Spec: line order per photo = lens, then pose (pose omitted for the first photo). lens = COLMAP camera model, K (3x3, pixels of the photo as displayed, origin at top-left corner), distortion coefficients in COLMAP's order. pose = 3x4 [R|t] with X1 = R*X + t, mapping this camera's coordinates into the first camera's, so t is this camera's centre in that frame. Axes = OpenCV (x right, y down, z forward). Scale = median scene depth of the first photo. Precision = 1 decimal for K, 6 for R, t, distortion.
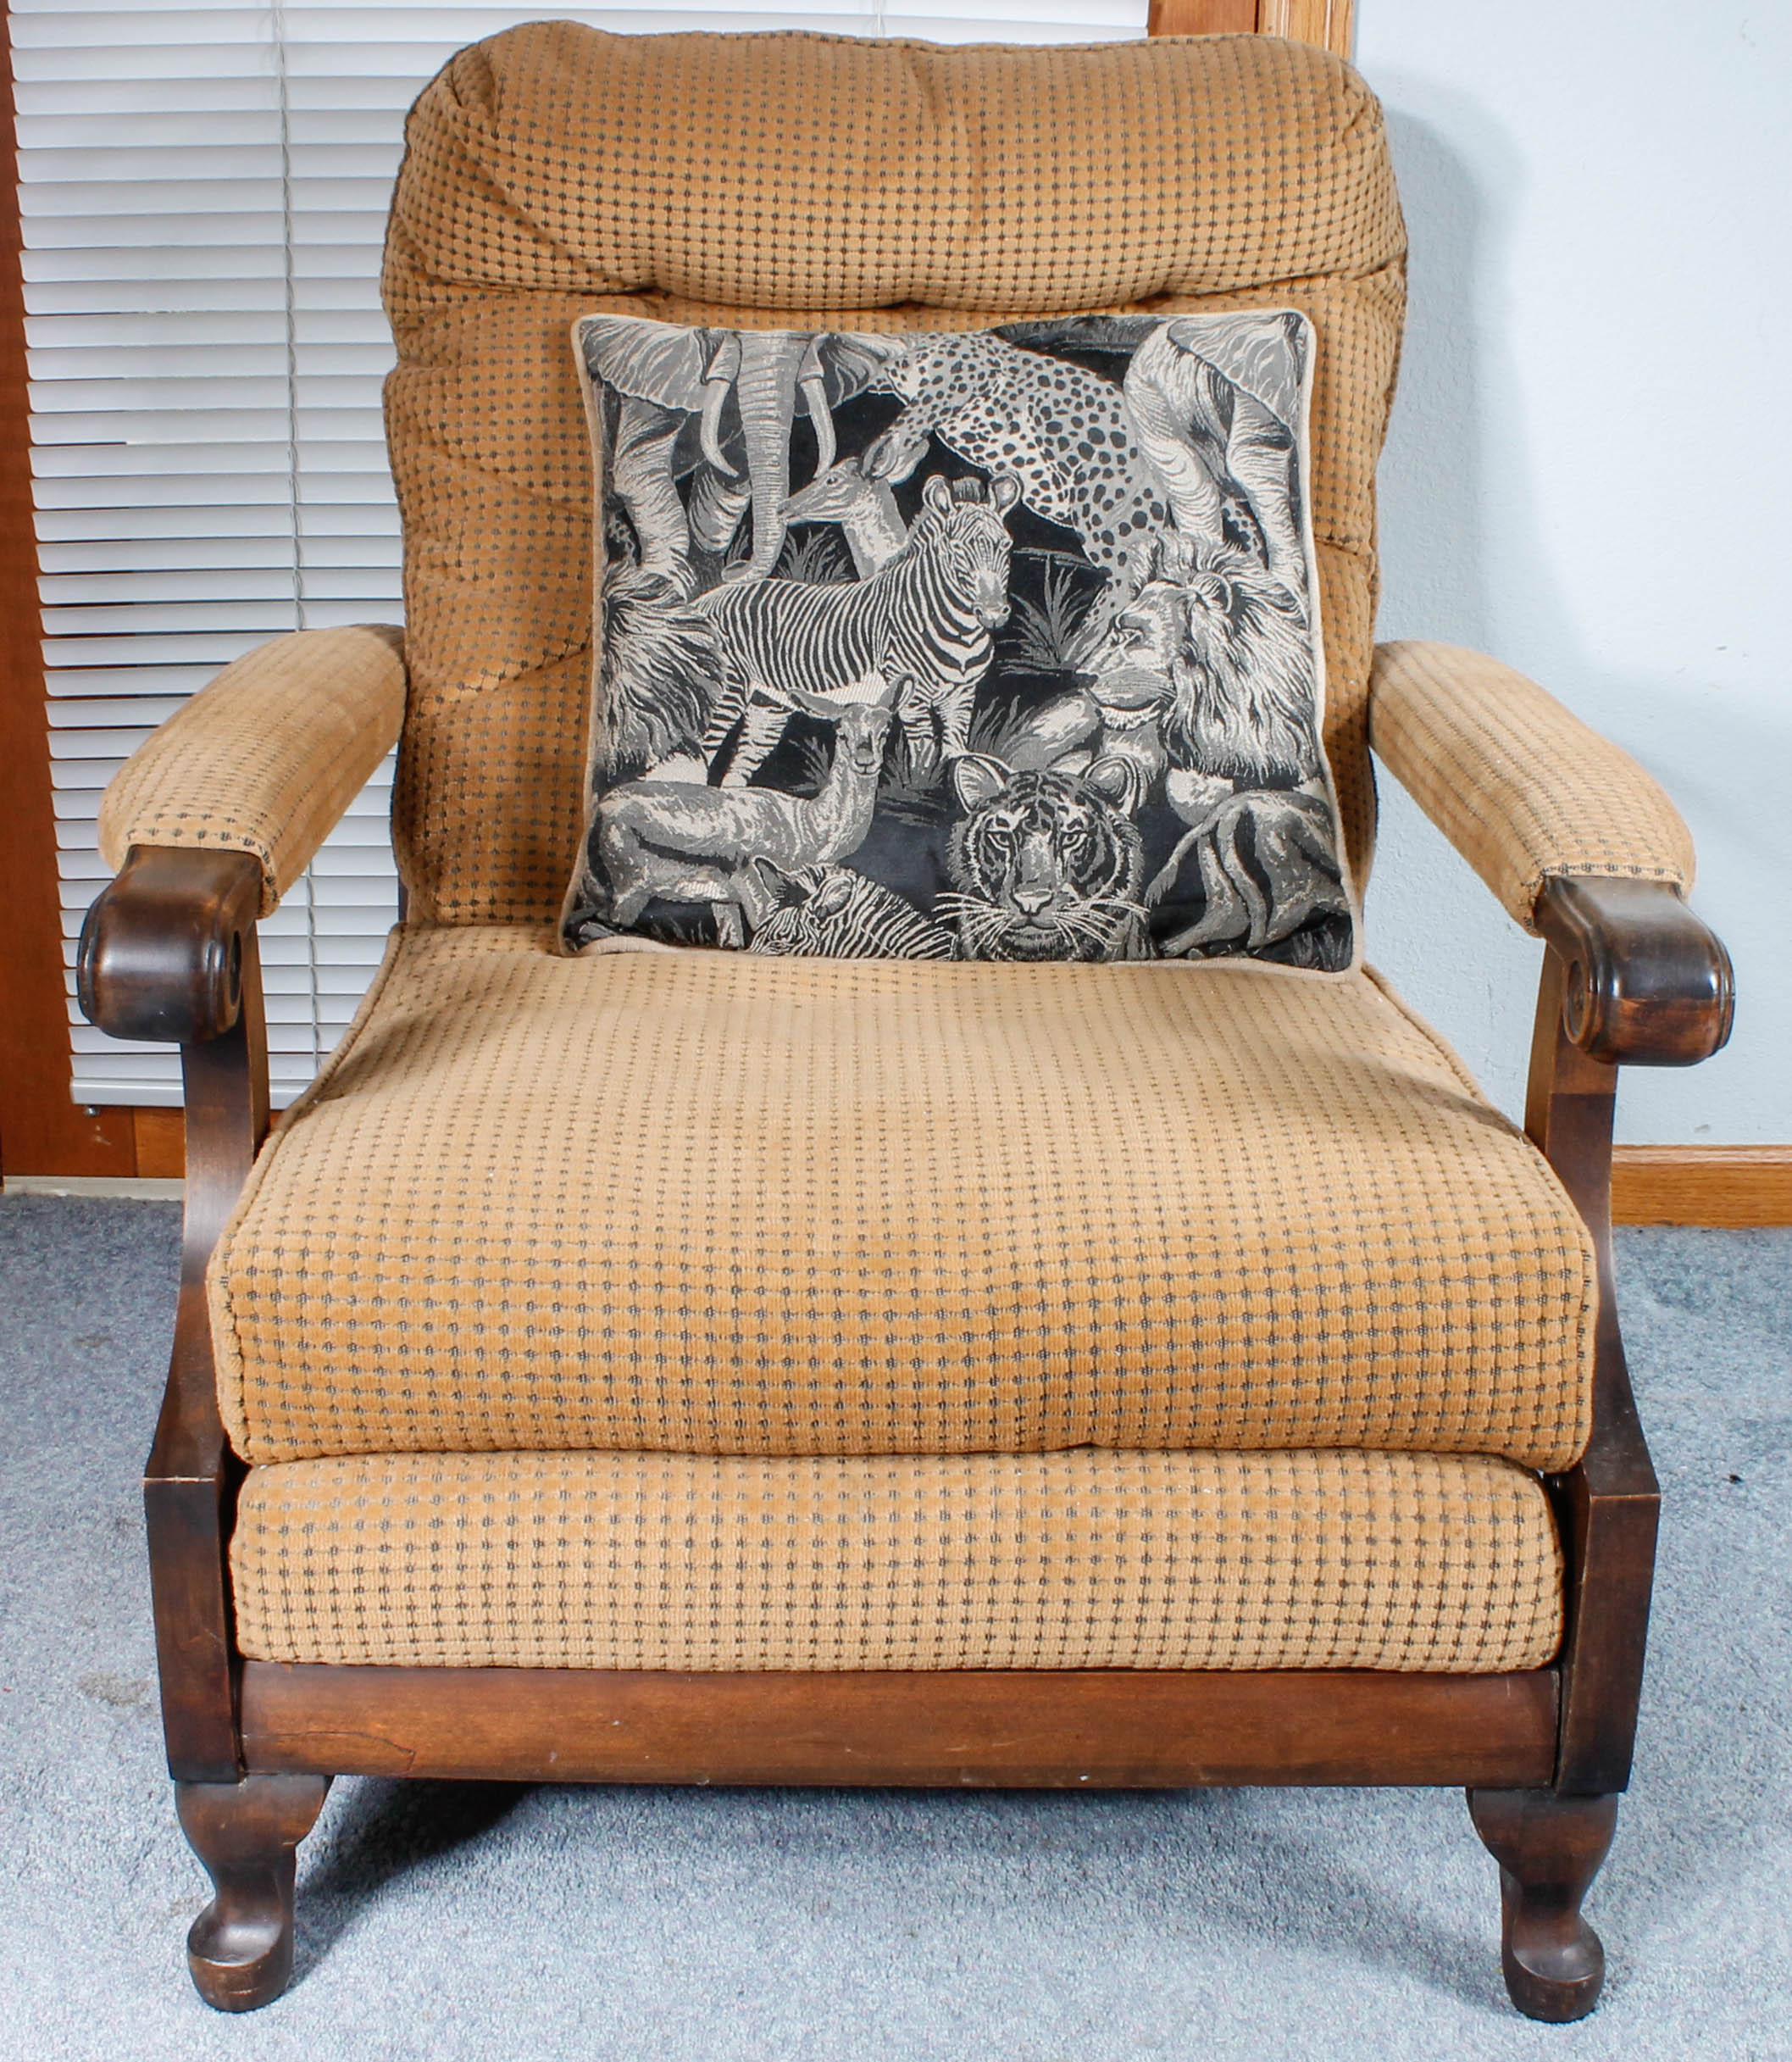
lens RADIAL K [[3061.9, 0, 859.3], [0, 3061.9, 974.9], [0, 0, 1]] dist [-0.150200, 0.000000]
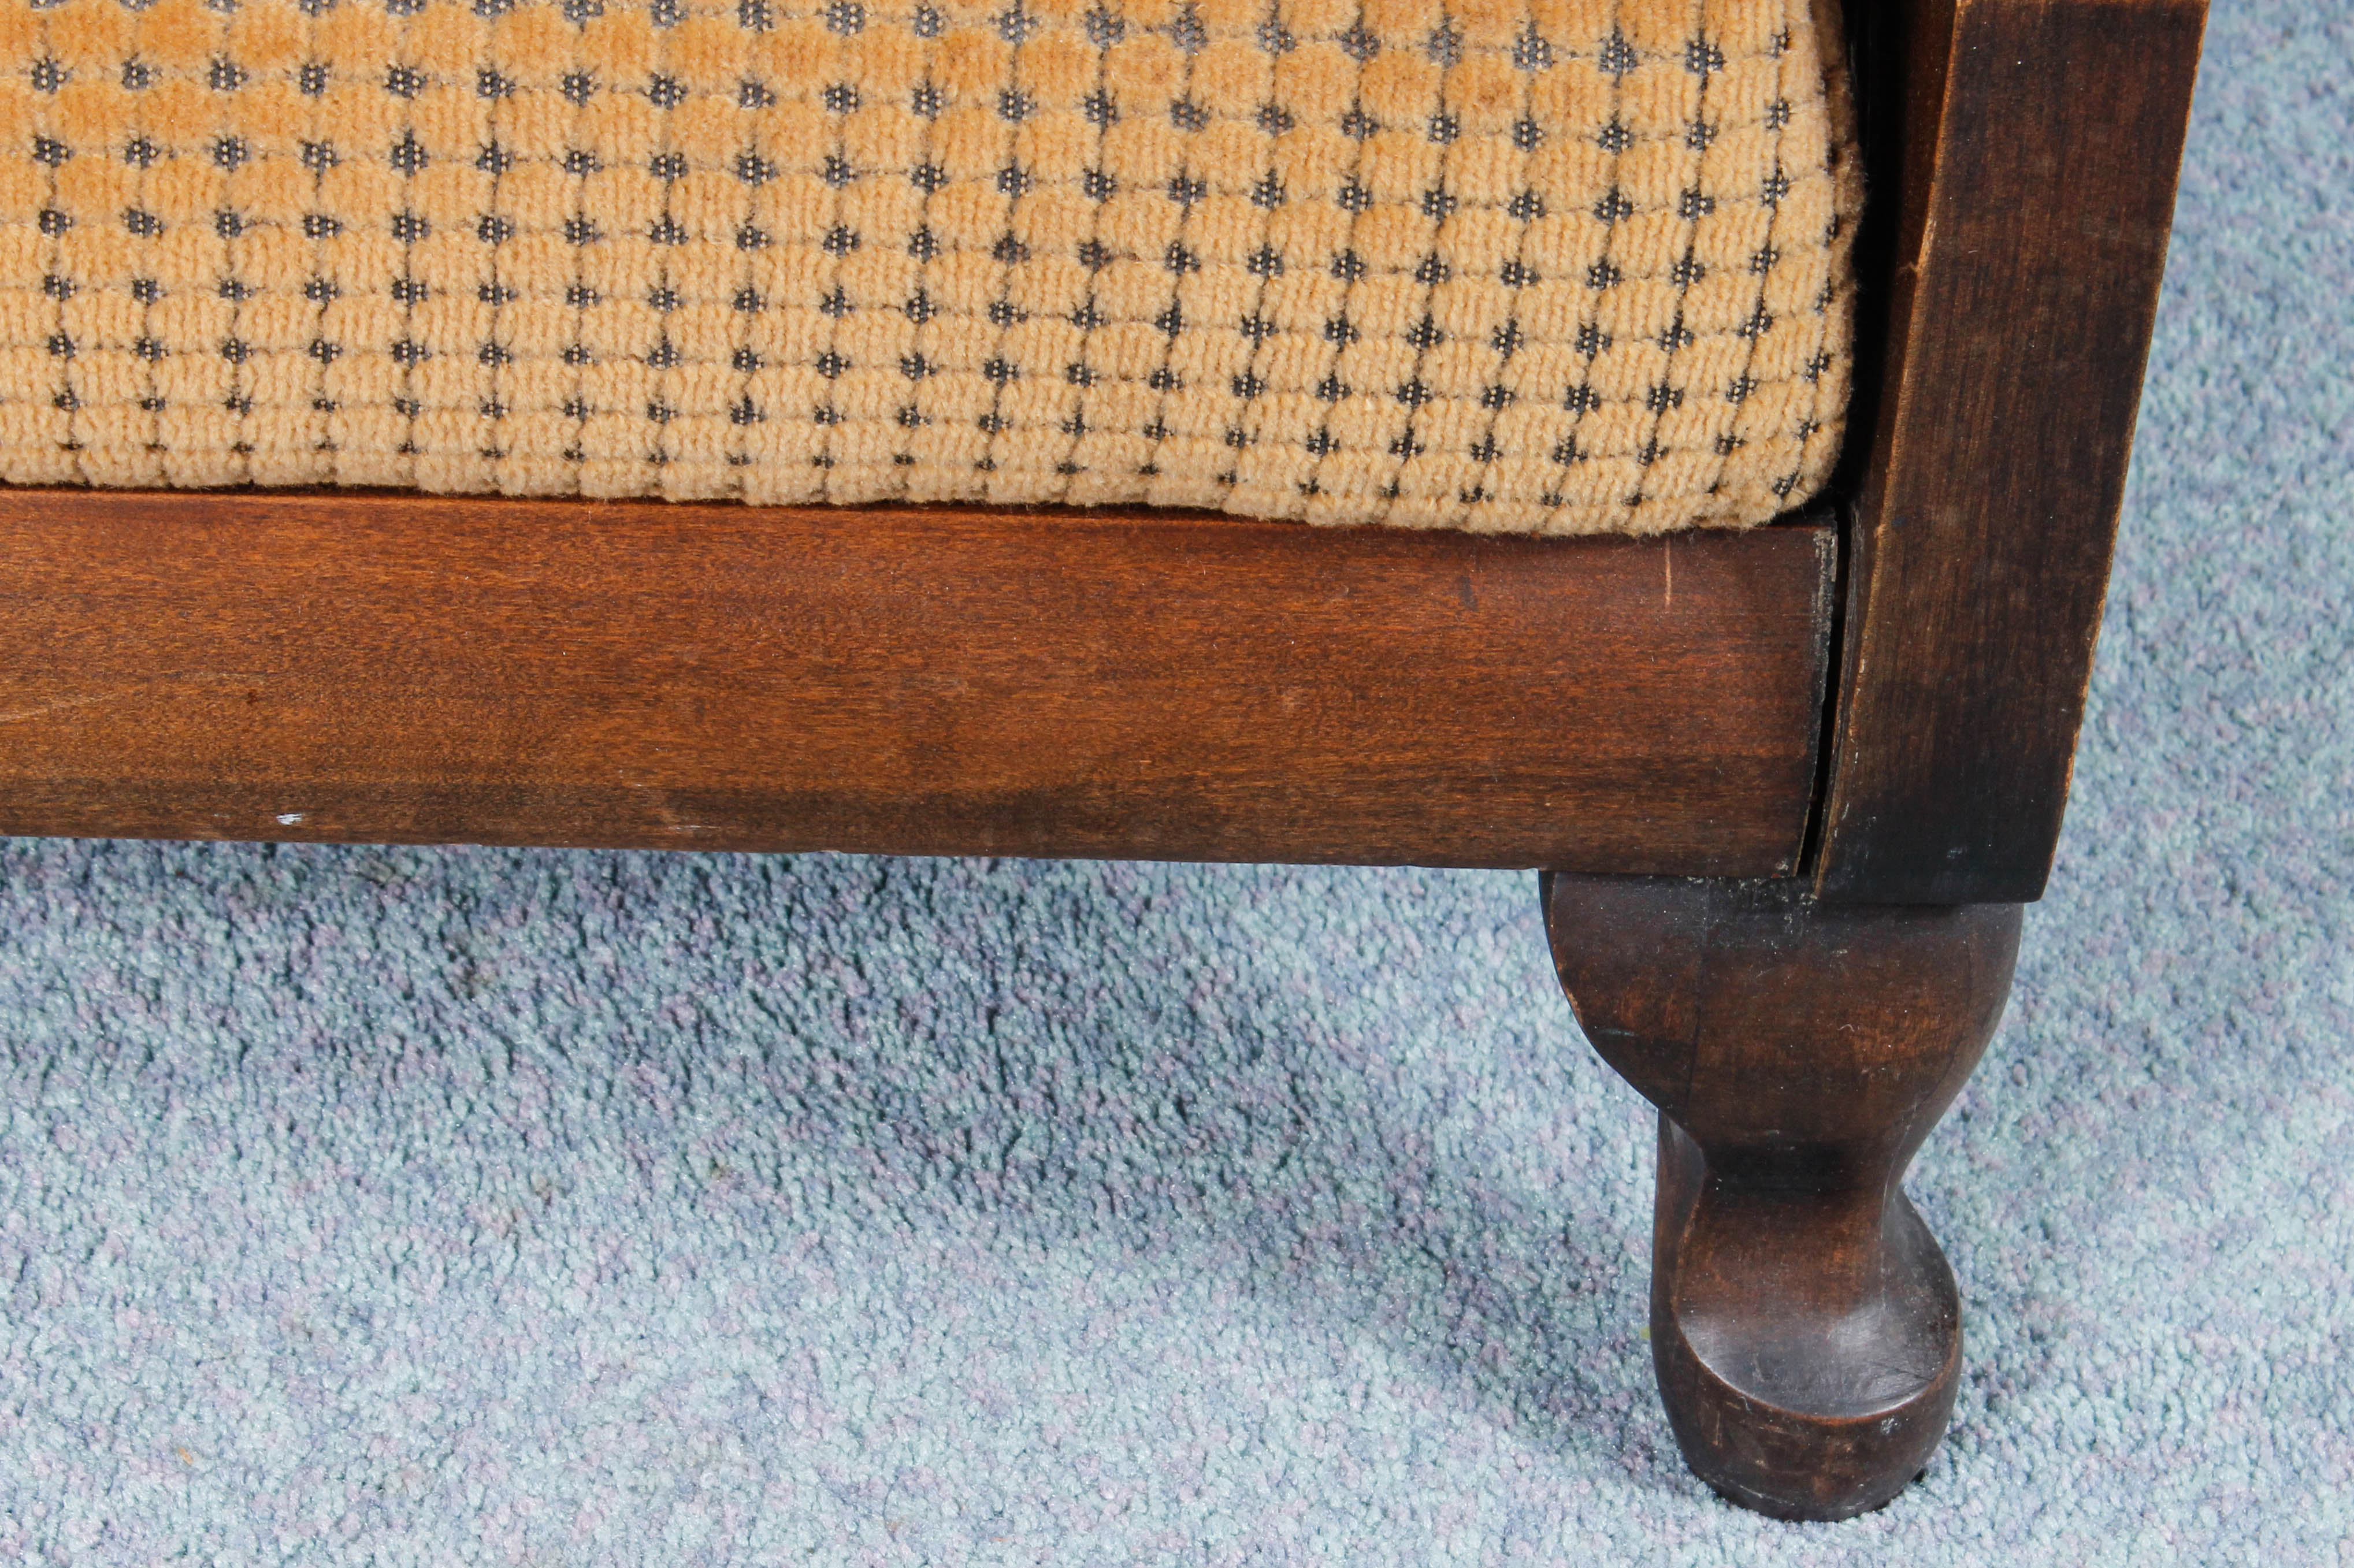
lens RADIAL K [[5923.7, 0, 1238.3], [0, 5923.7, 853.0], [0, 0, 1]] dist [0.060180, 0.000000]
pose [[0.998386, 0.011878, 0.055544, 0.131790], [-0.031867, 0.926625, 0.374634, 0.035935], [-0.047018, -0.375799, 0.925508, 0.412242]]
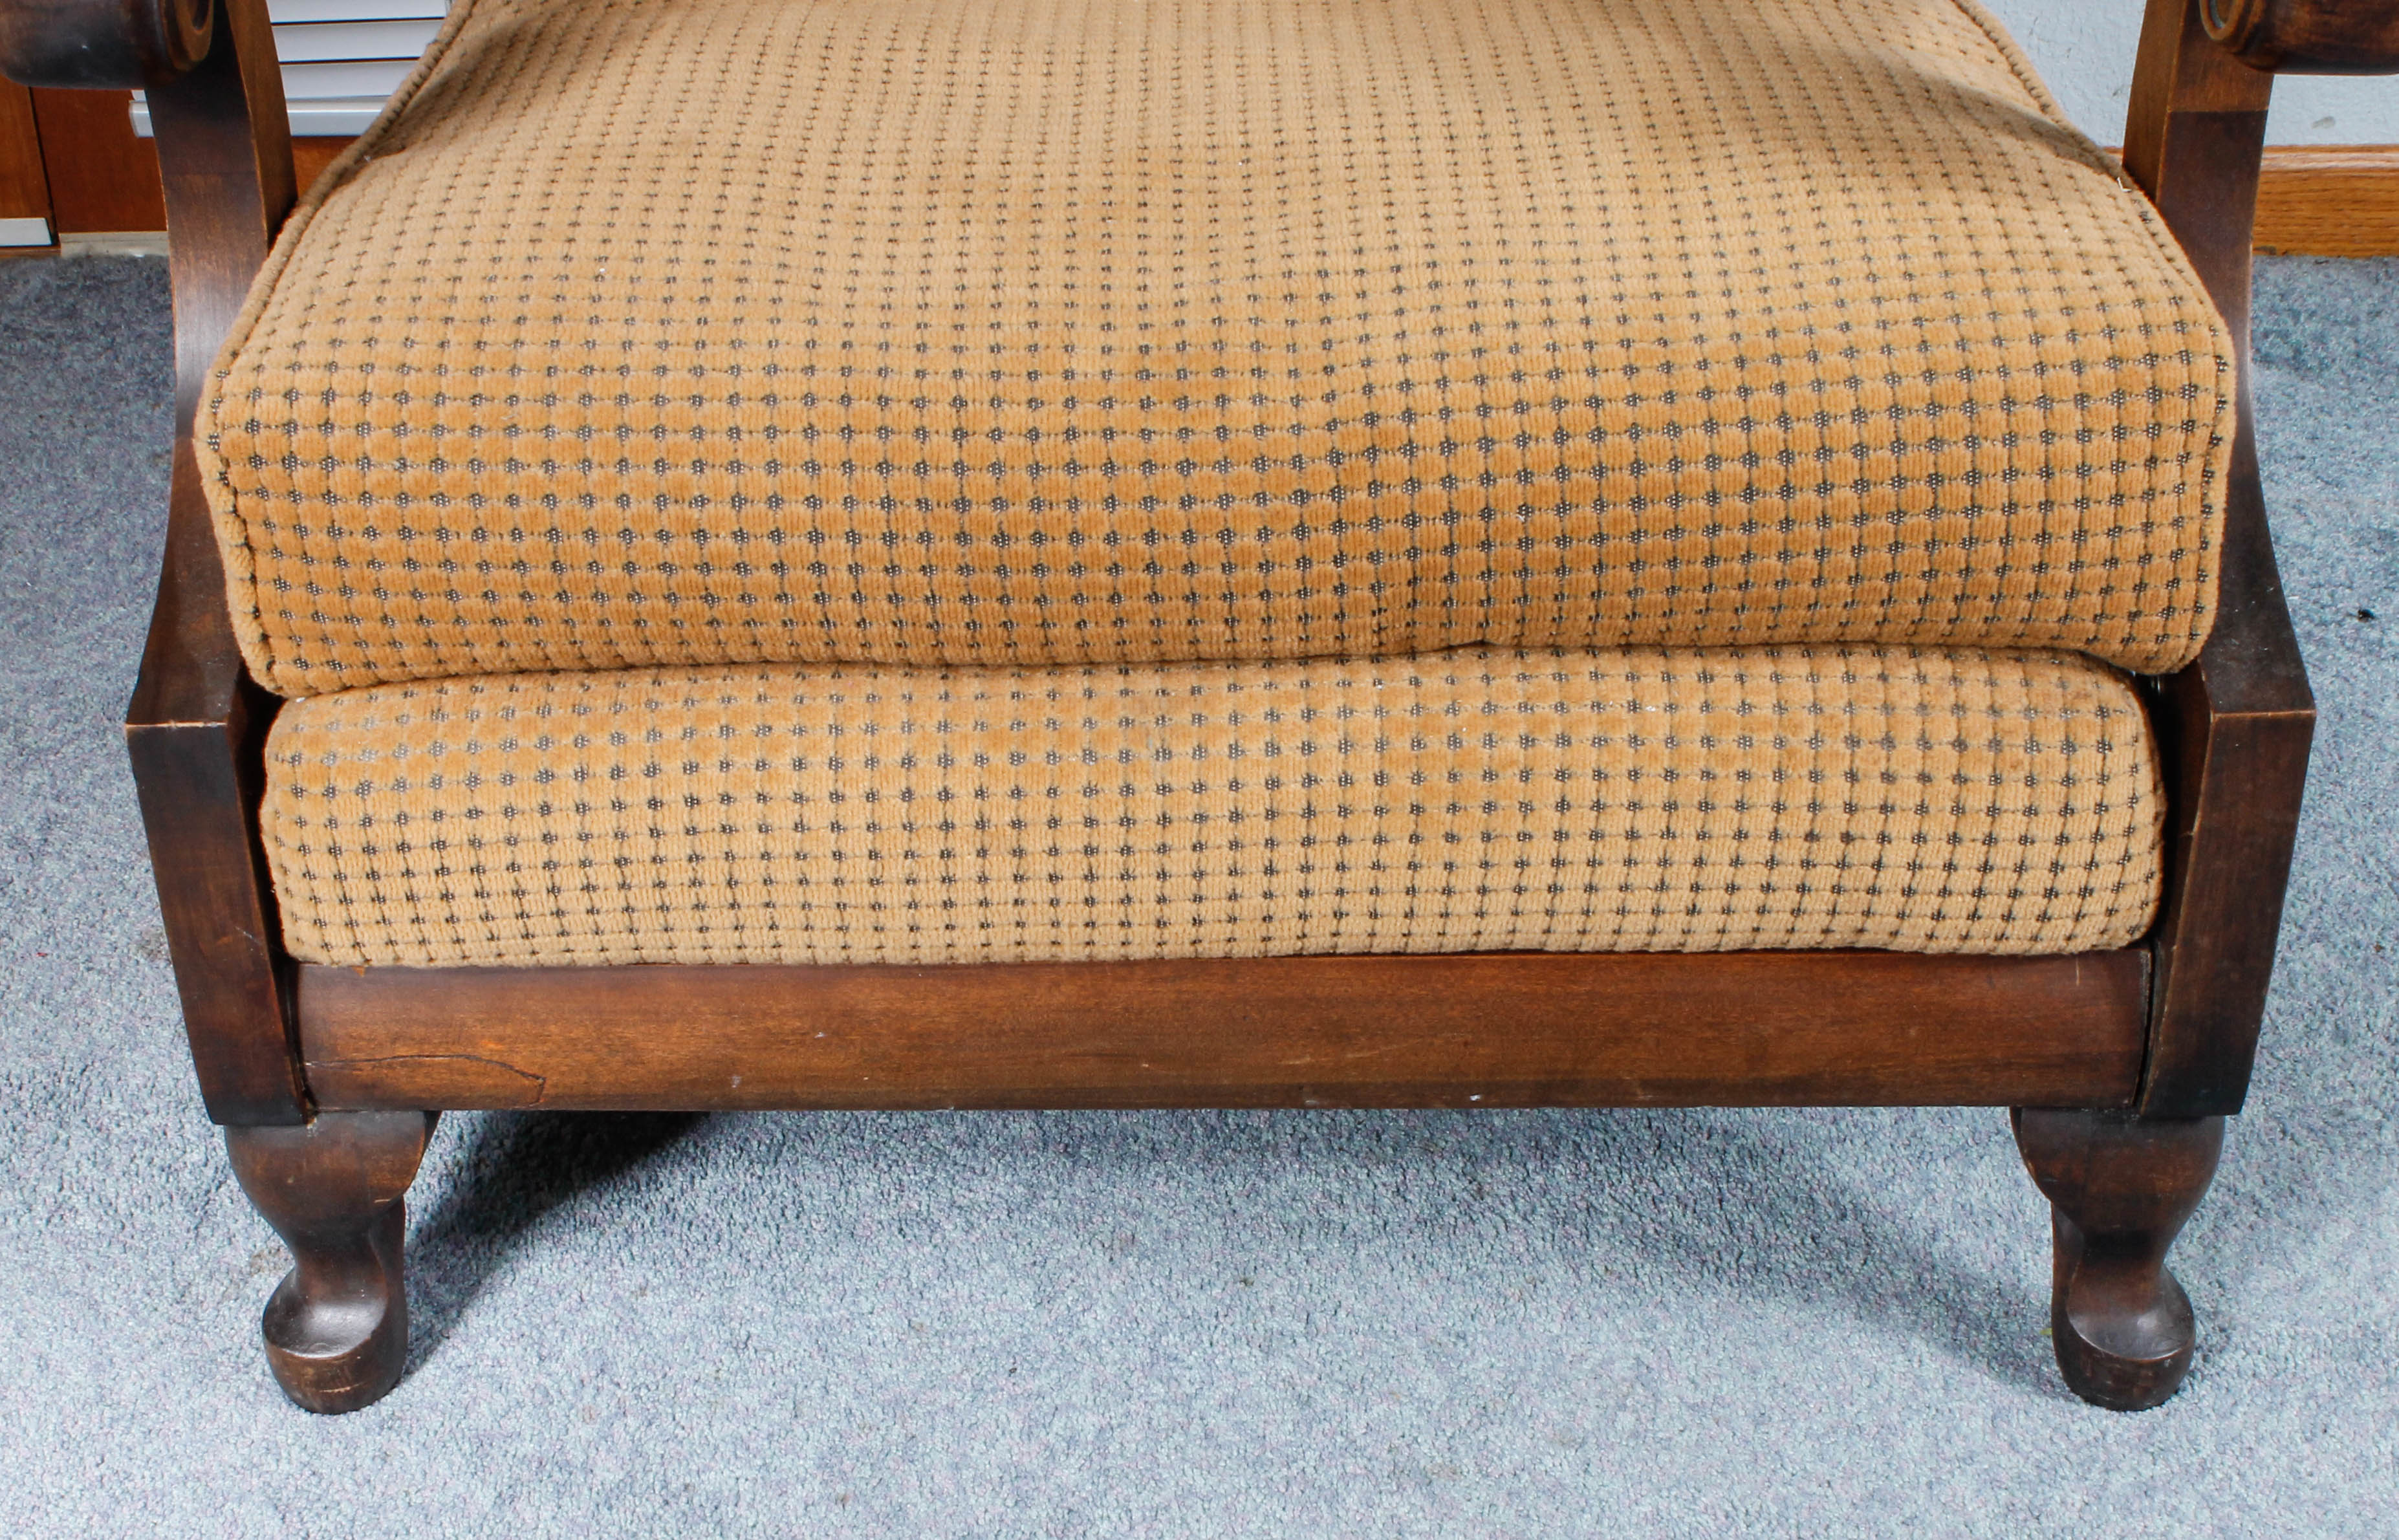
lens RADIAL K [[3529.7, 0, 1120.6], [0, 3529.7, 851.6], [0, 0, 1]] dist [-0.081350, 0.000000]
pose [[0.999241, -0.015571, -0.035709, 0.020148], [0.024360, 0.965080, 0.260820, -0.010237], [0.030401, -0.261492, 0.964727, 0.198092]]
